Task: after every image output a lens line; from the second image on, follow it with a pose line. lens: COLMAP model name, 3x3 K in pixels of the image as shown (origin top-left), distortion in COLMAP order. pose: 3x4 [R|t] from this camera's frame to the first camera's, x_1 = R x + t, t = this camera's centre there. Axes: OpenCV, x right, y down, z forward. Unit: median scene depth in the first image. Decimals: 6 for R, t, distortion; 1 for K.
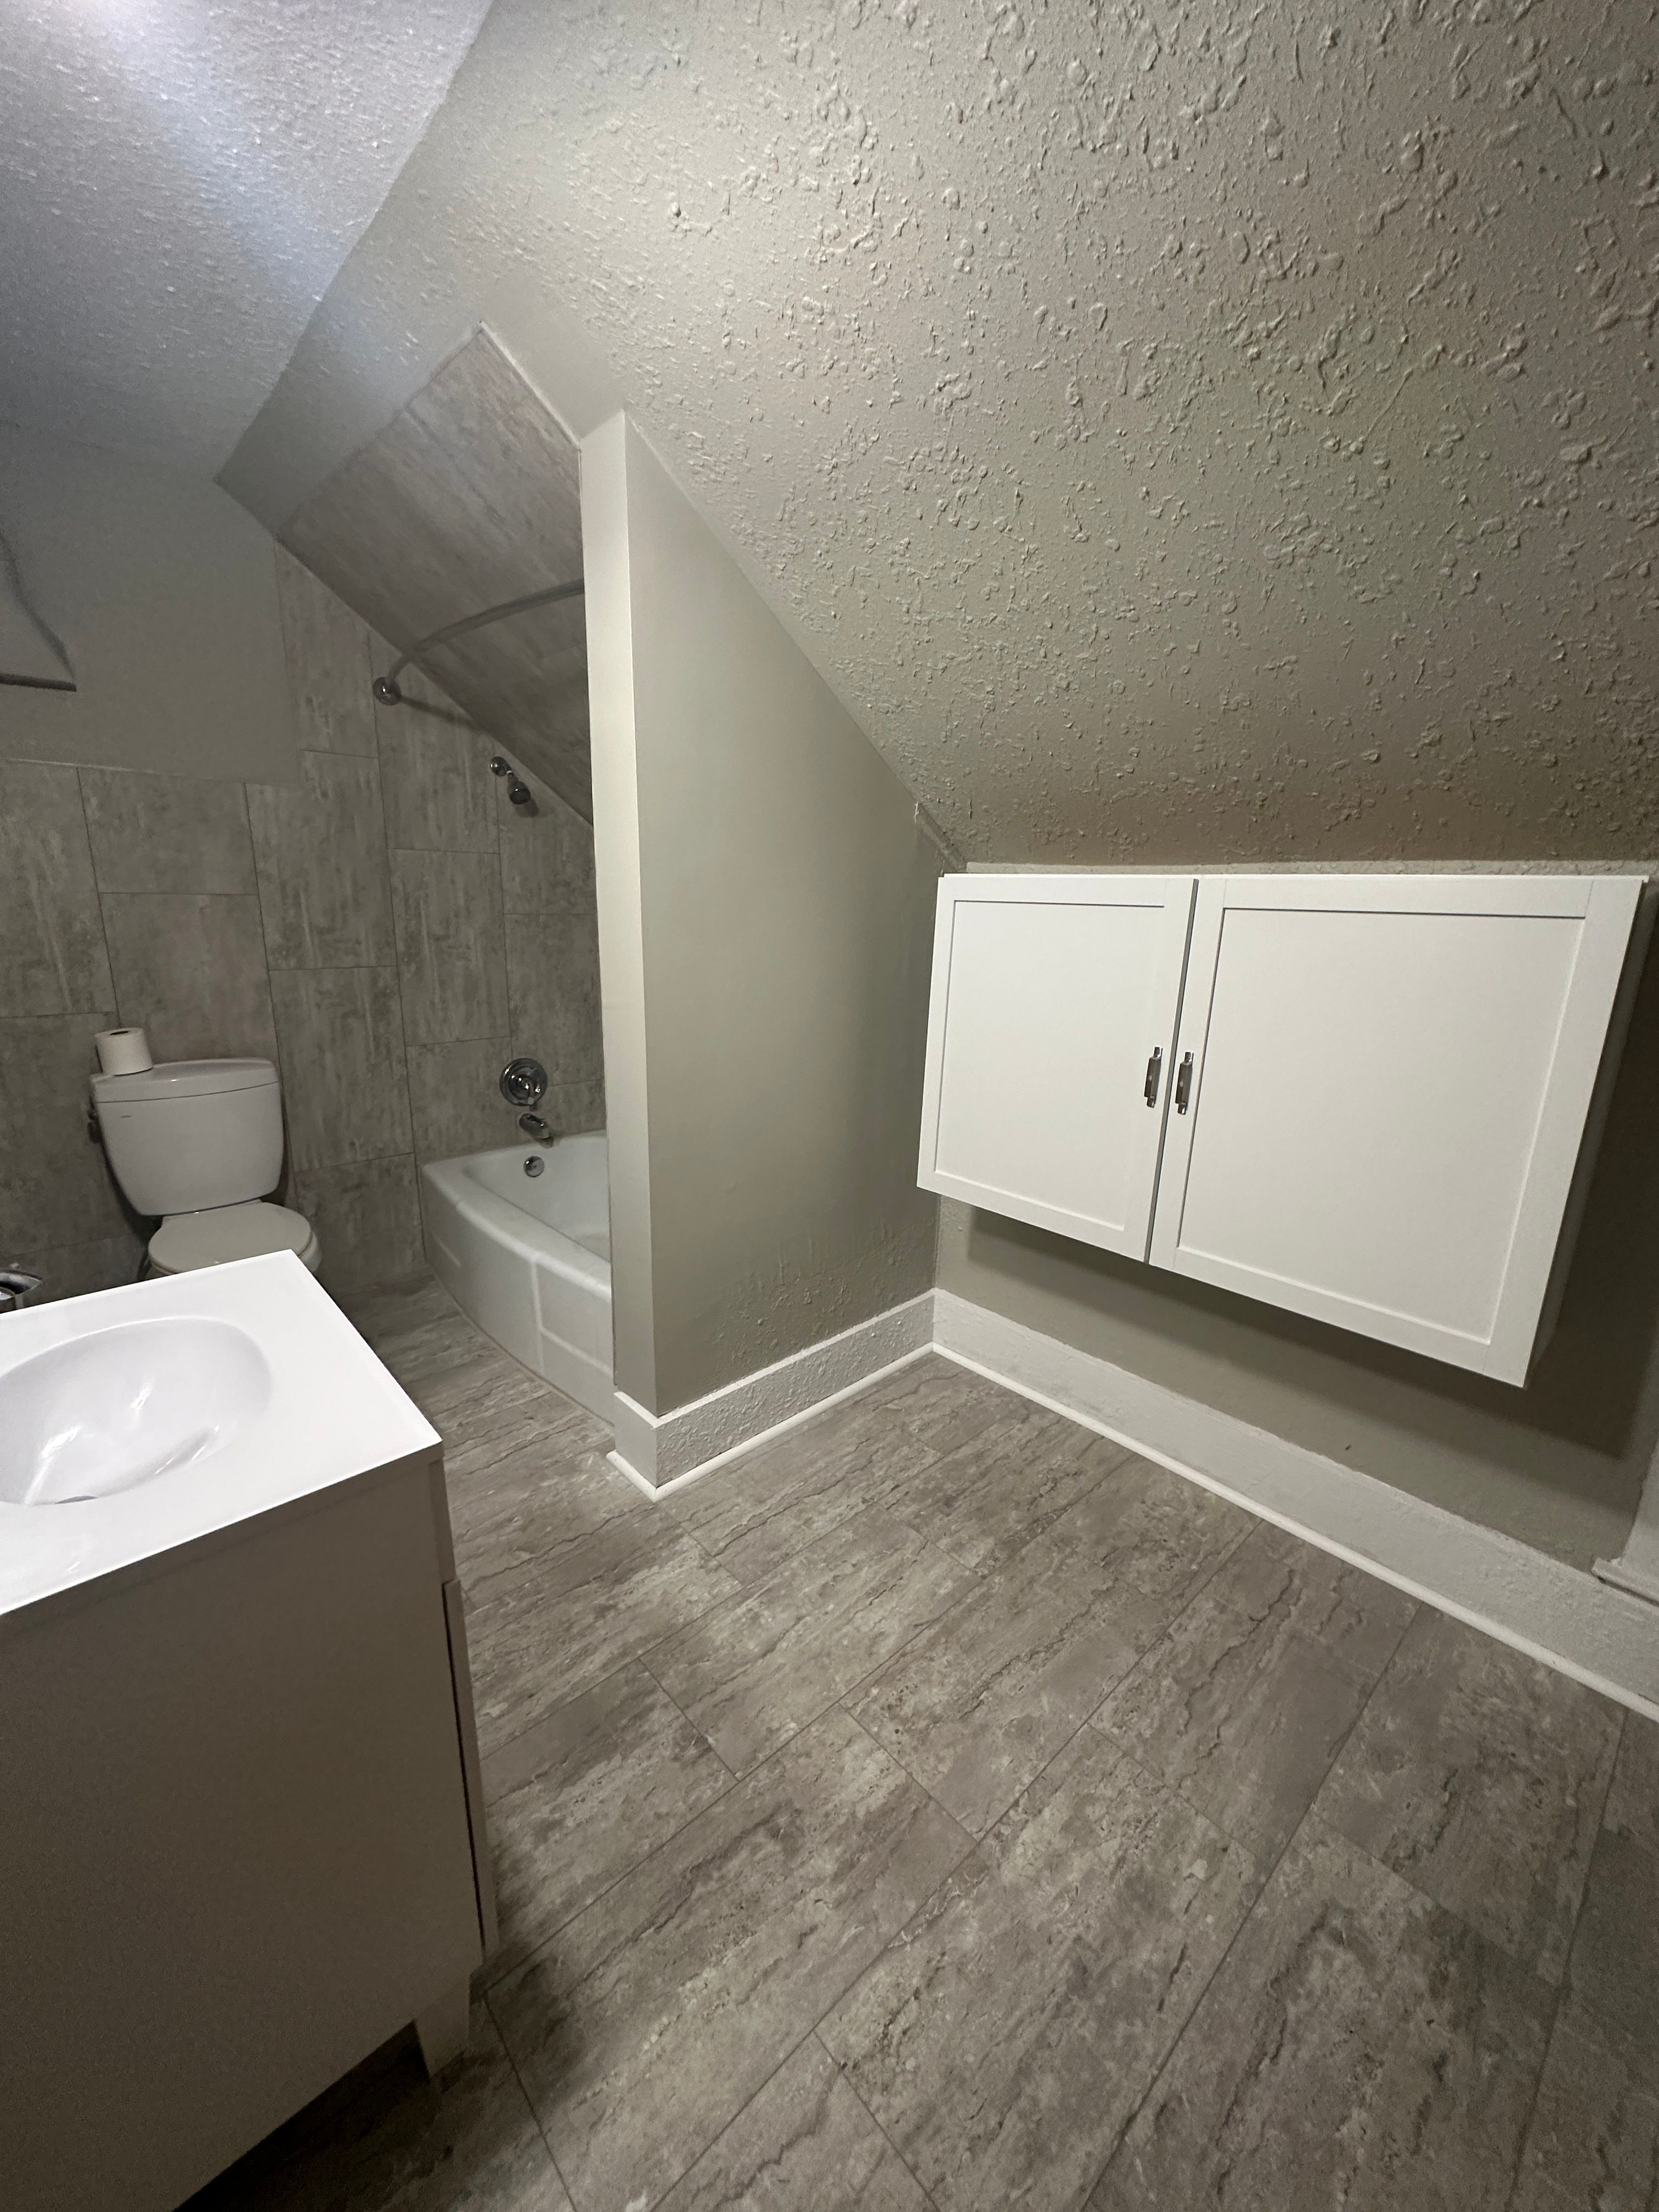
lens RADIAL K [[881.7, 0, 835.1], [0, 881.7, 1112.4], [0, 0, 1]] dist [-0.002501, 0.000964]
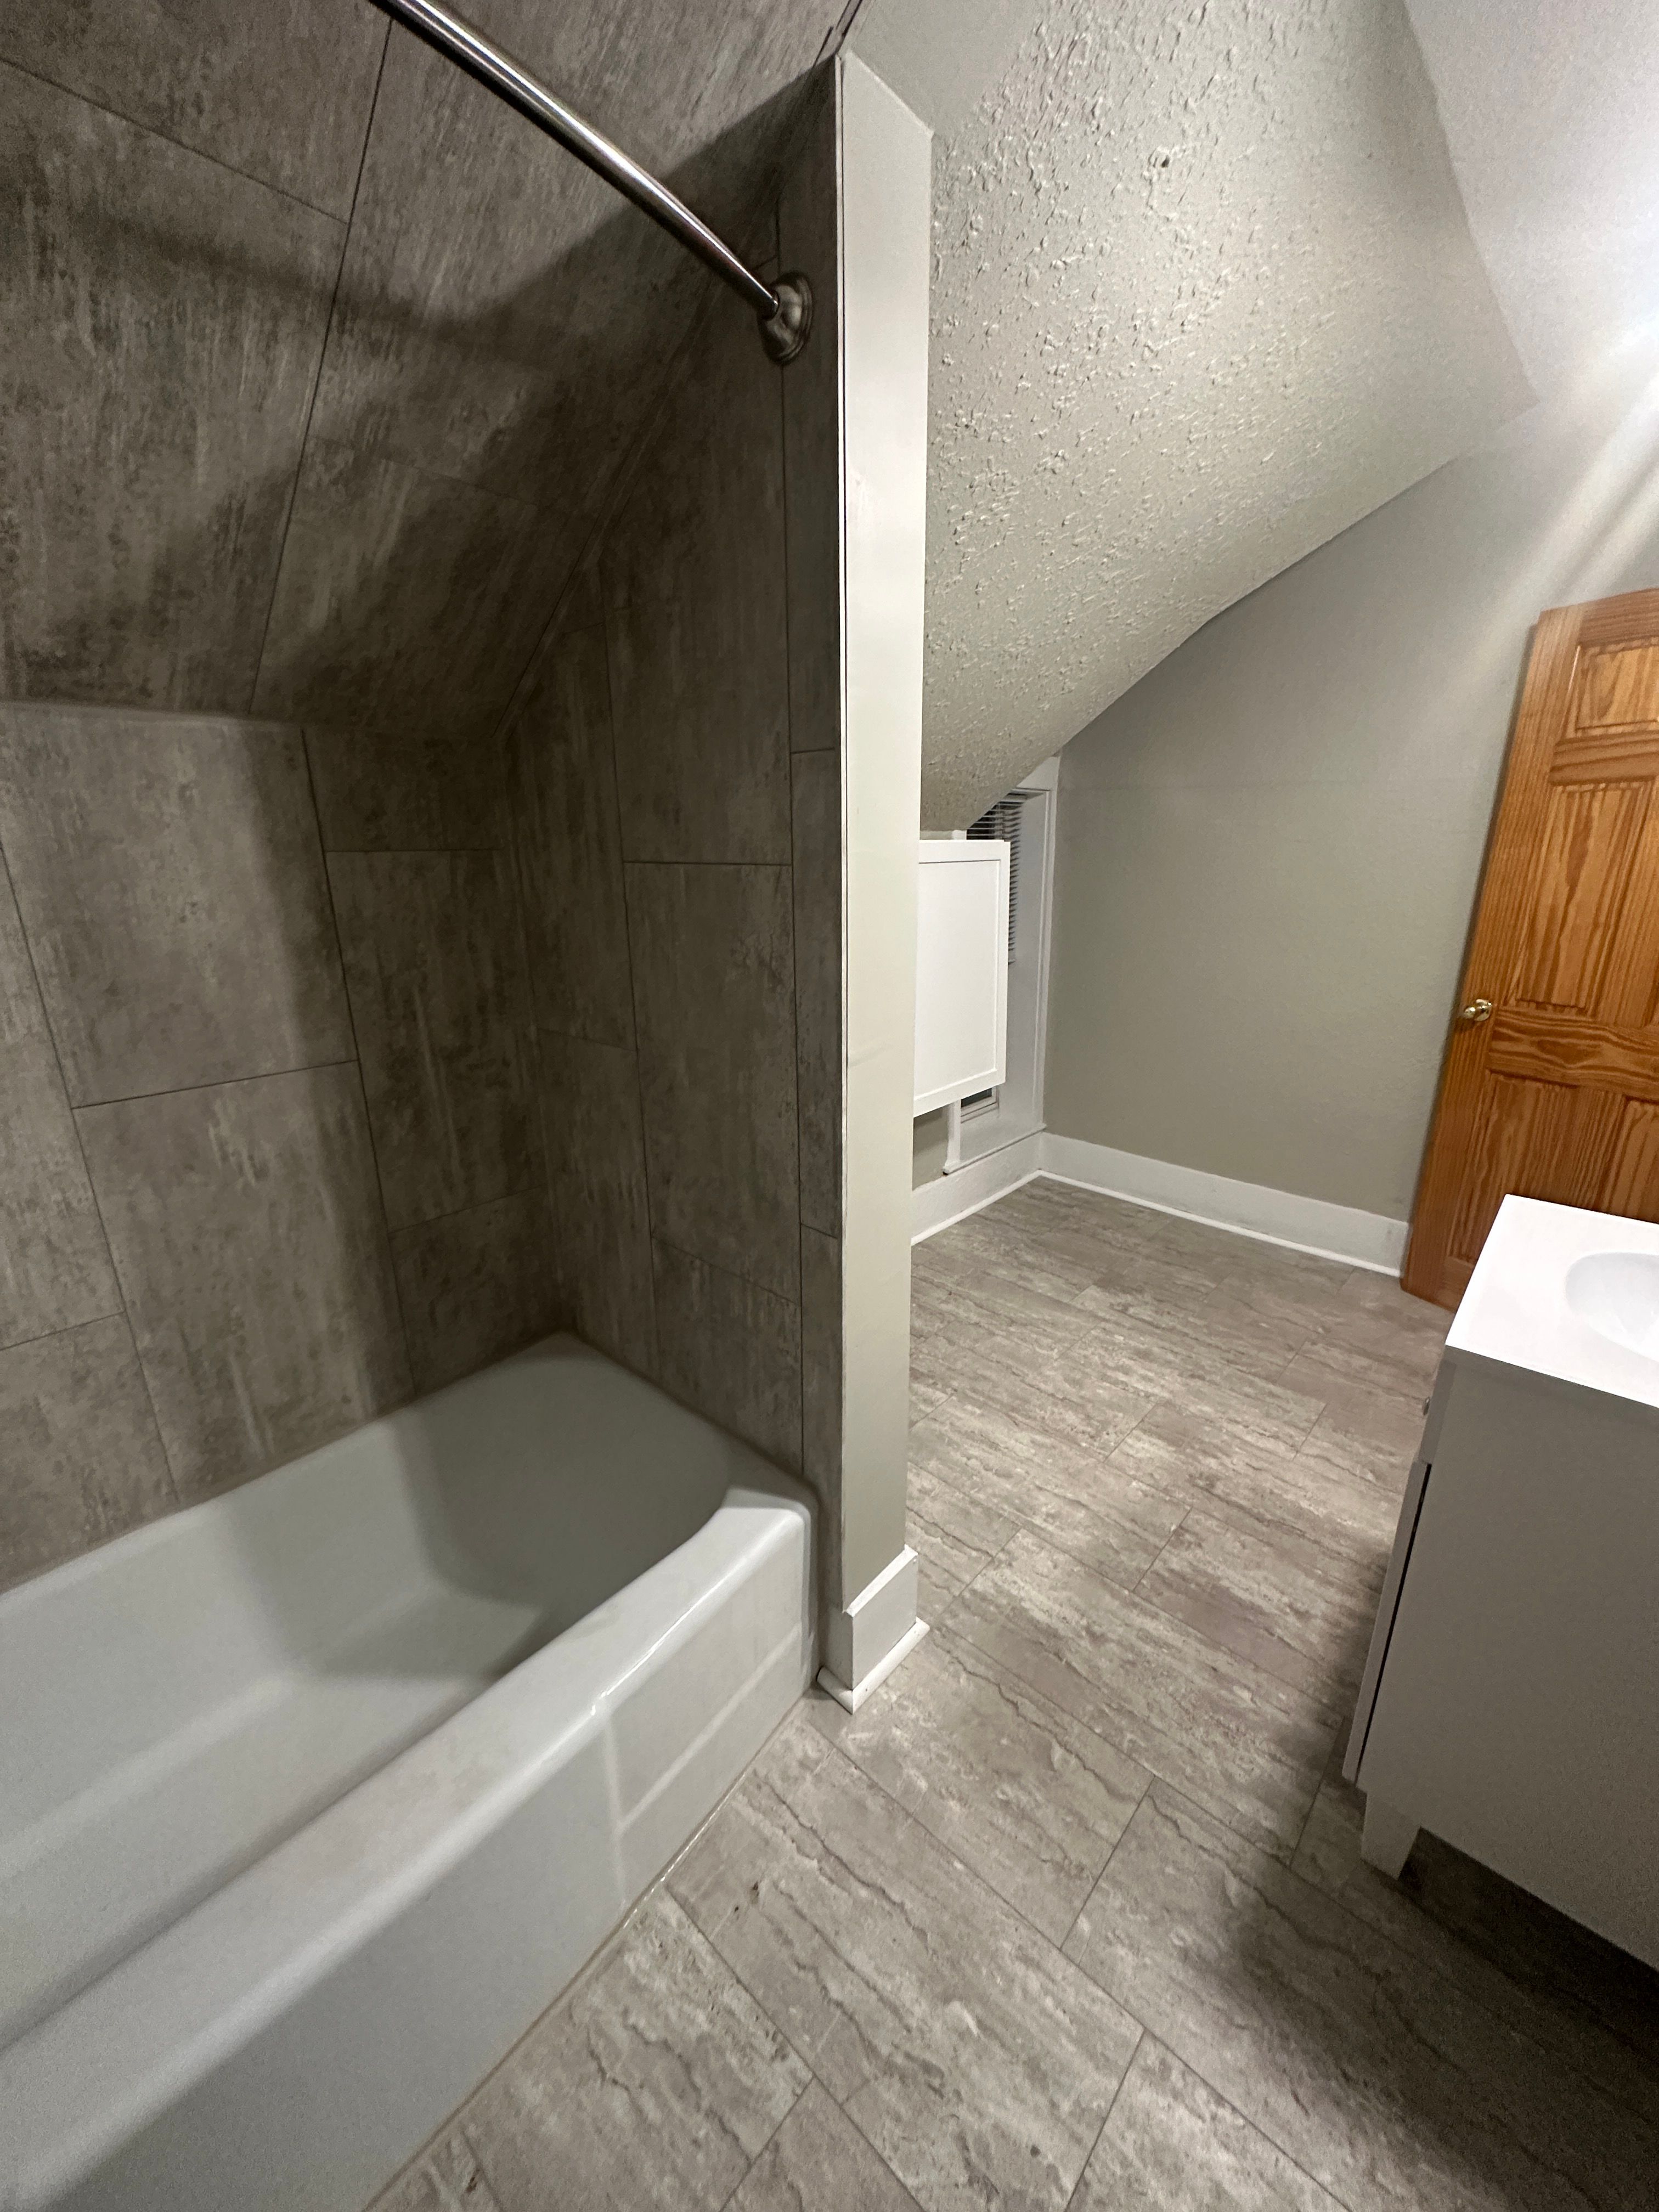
lens RADIAL K [[881.7, 0, 840.5], [0, 881.7, 1105.8], [0, 0, 1]] dist [-0.002501, 0.000964]
pose [[-0.098639, -0.301420, 0.948376, -1.079082], [0.249742, 0.915024, 0.316795, -0.356881], [-0.963275, 0.268097, -0.014980, 1.272298]]
